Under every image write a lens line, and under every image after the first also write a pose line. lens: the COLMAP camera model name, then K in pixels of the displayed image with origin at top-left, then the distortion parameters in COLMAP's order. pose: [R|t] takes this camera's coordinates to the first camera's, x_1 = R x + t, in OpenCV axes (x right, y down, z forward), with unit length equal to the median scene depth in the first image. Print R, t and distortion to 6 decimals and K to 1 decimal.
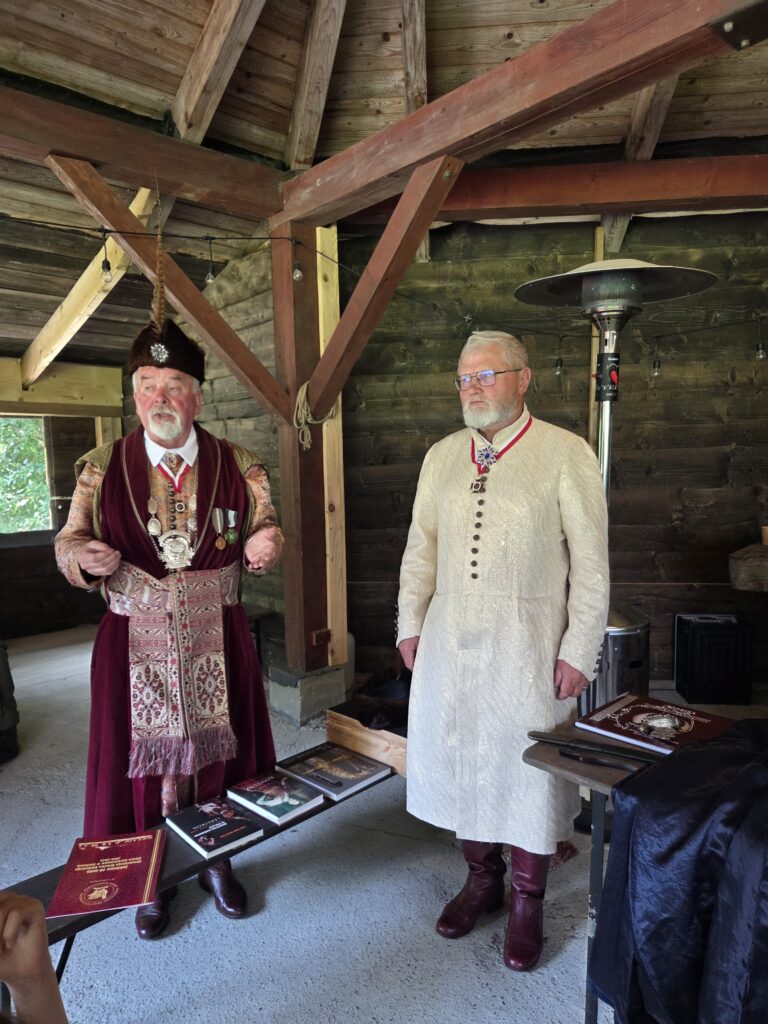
lens RADIAL K [[671.8, 0, 399.1], [0, 671.8, 548.3], [0, 0, 1]] dist [0.011618, -0.007815]
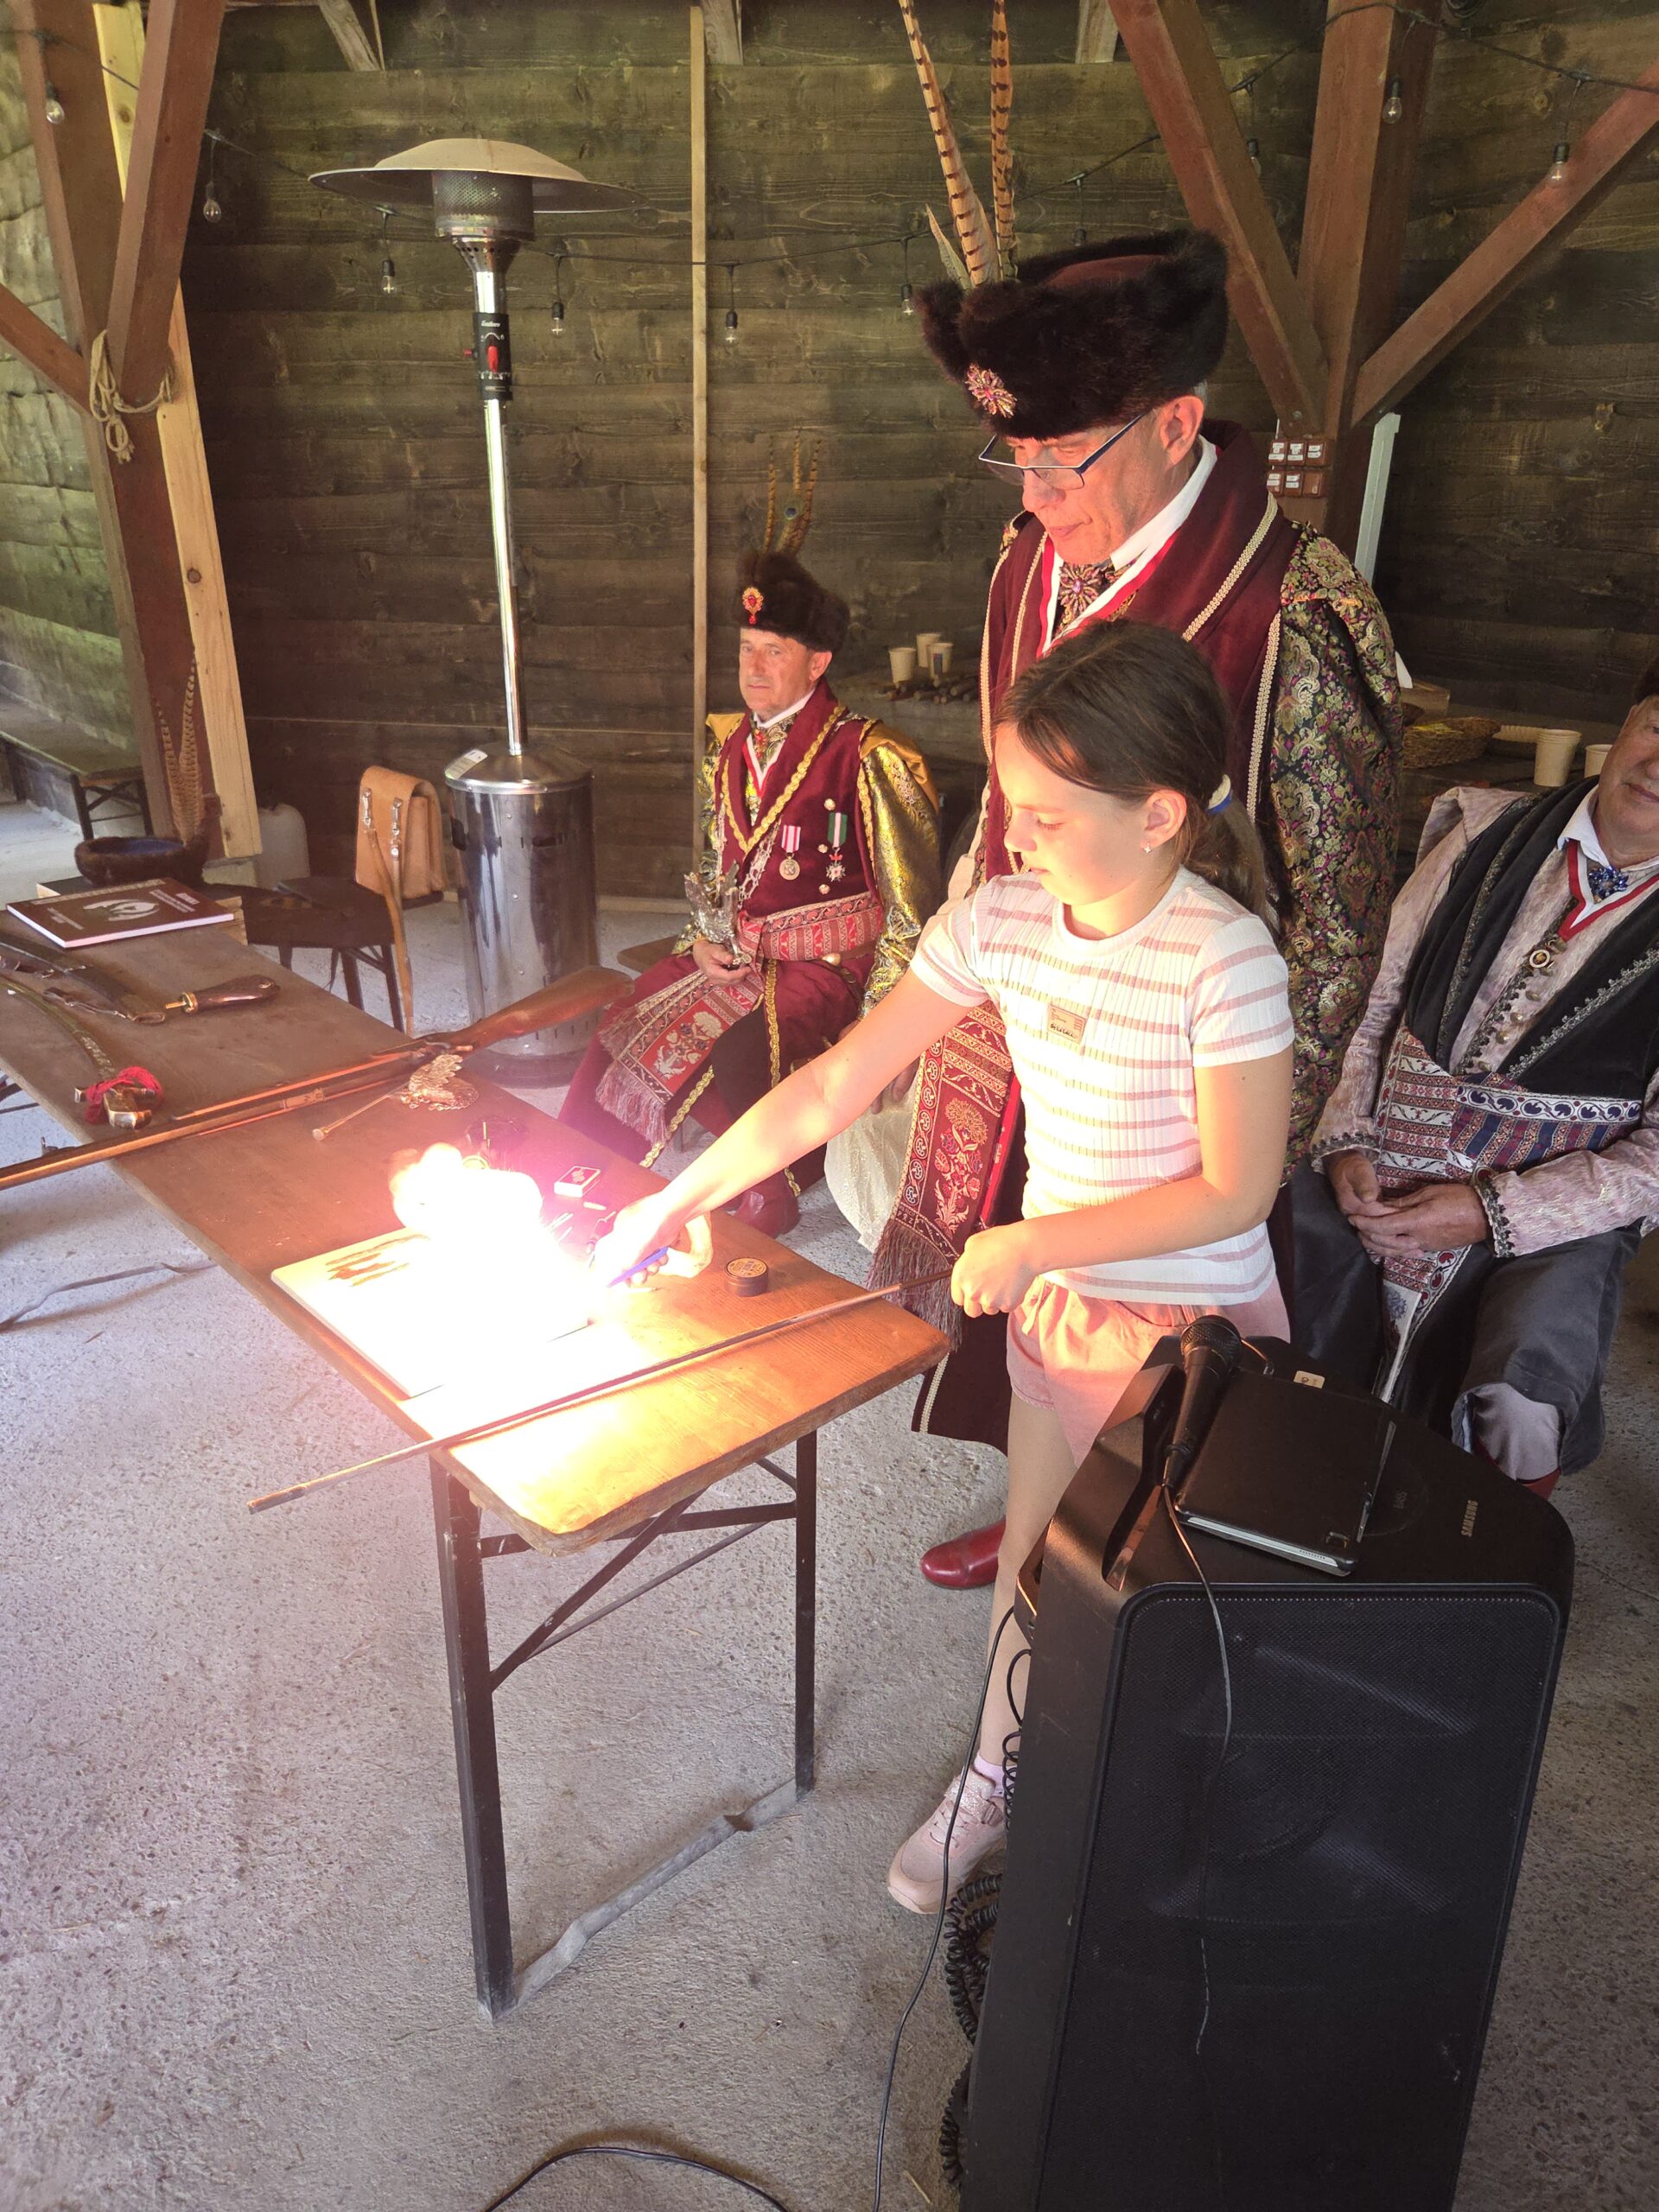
lens RADIAL K [[1451.2, 0, 819.6], [0, 1451.2, 1114.1], [0, 0, 1]] dist [0.011618, -0.007815]
pose [[0.999532, 0.023798, 0.019232, 0.378665], [-0.028212, 0.960107, 0.278207, 0.018427], [-0.011844, -0.278619, 0.960329, -0.289059]]
